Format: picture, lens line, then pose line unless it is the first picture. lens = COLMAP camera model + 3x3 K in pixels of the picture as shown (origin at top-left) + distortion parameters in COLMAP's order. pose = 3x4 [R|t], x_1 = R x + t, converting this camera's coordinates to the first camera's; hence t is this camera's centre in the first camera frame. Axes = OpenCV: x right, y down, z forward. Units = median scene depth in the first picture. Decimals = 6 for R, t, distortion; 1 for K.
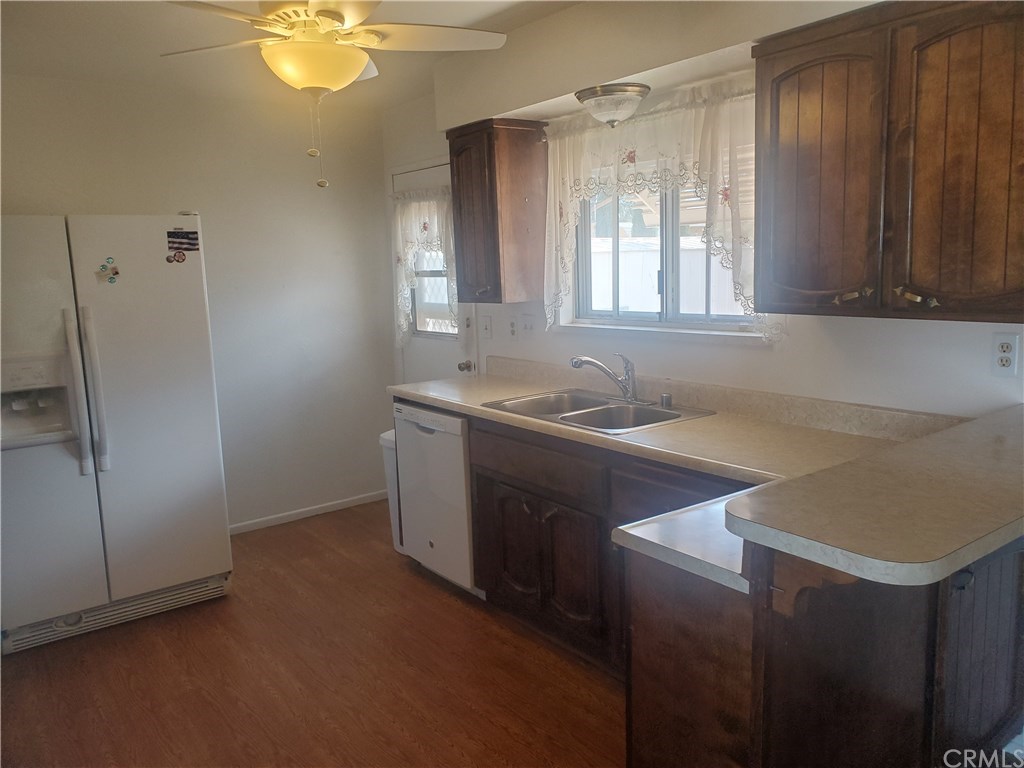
lens RADIAL K [[793.1, 0, 514.2], [0, 793.1, 376.3], [0, 0, 1]] dist [0.051579, -0.049373]
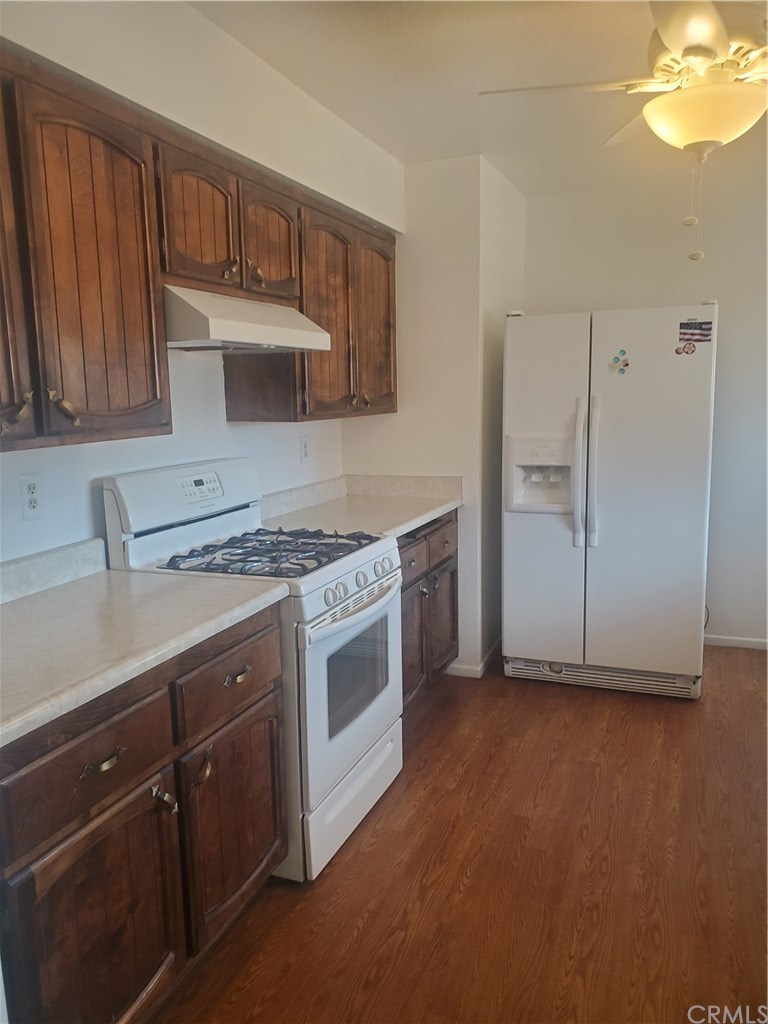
lens RADIAL K [[793.1, 0, 387.1], [0, 793.1, 522.3], [0, 0, 1]] dist [0.051579, -0.049373]
pose [[0.537659, 0.166853, -0.826488, 0.231415], [-0.122573, 0.985279, 0.119172, -0.010455], [0.834206, 0.037232, 0.550195, 0.158398]]
